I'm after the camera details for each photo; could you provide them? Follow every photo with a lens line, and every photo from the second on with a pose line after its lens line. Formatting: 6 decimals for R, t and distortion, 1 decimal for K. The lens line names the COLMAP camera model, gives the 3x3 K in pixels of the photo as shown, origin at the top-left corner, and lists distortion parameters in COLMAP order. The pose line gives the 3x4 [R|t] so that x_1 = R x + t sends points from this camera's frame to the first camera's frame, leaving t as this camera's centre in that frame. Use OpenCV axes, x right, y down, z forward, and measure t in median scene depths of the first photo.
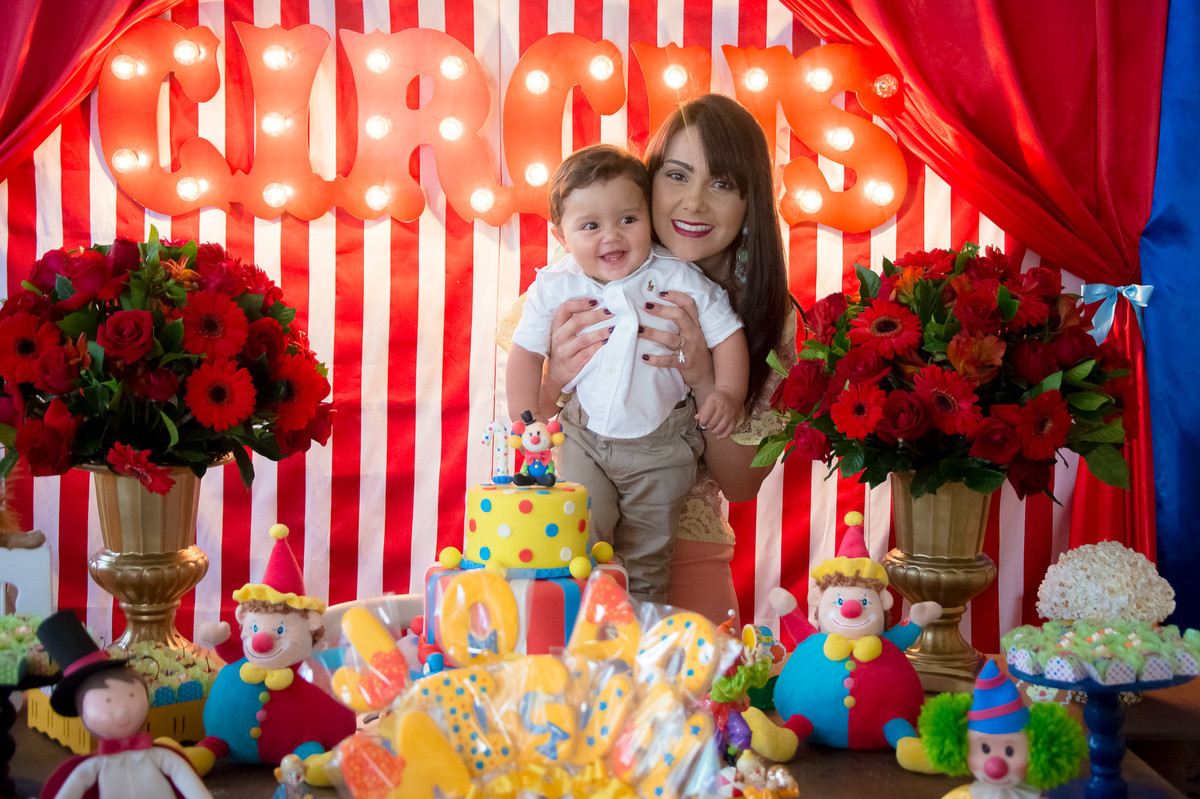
lens RADIAL K [[1671.5, 0, 600.0], [0, 1671.5, 399.5], [0, 0, 1]] dist [-0.018468, -0.014620]
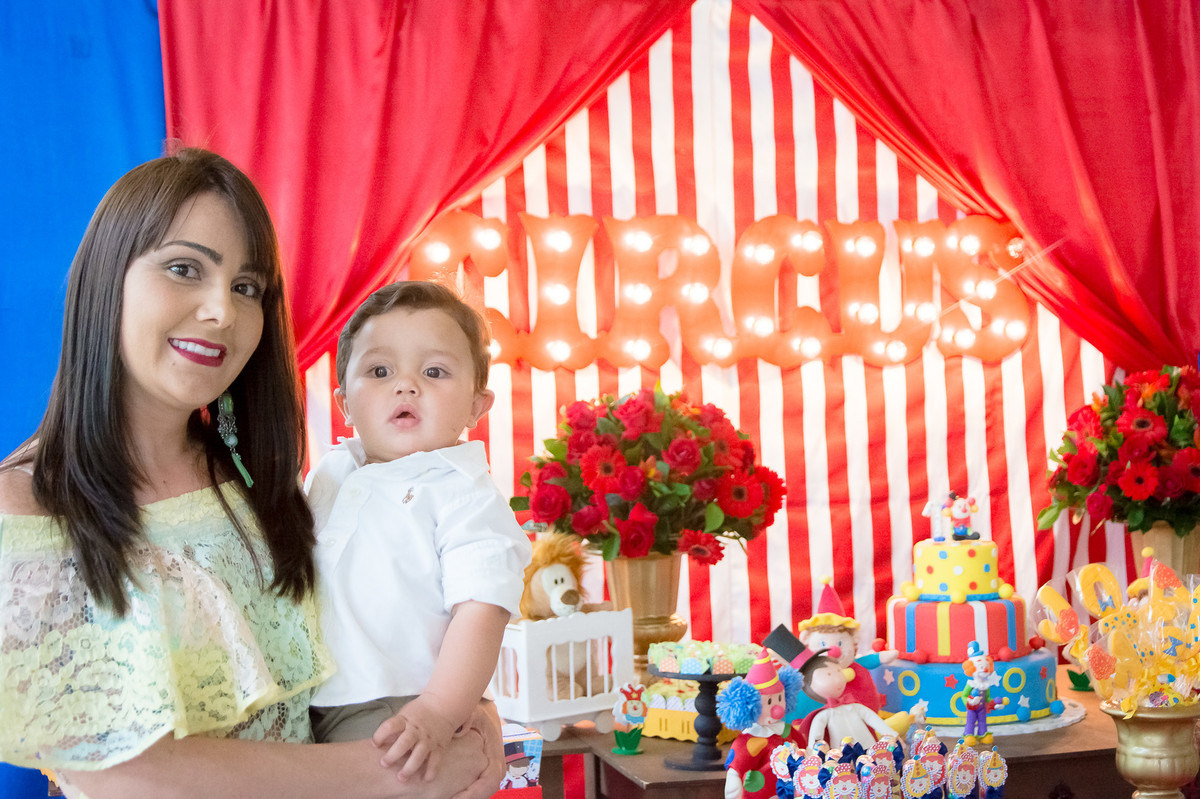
lens RADIAL K [[2096.2, 0, 600.0], [0, 2096.2, 399.5], [0, 0, 1]] dist [0.000590, 0.037819]
pose [[0.973701, -0.047318, 0.222861, -0.509427], [0.064952, 0.995254, -0.072466, 0.026917], [-0.218374, 0.085035, 0.972153, -0.502217]]
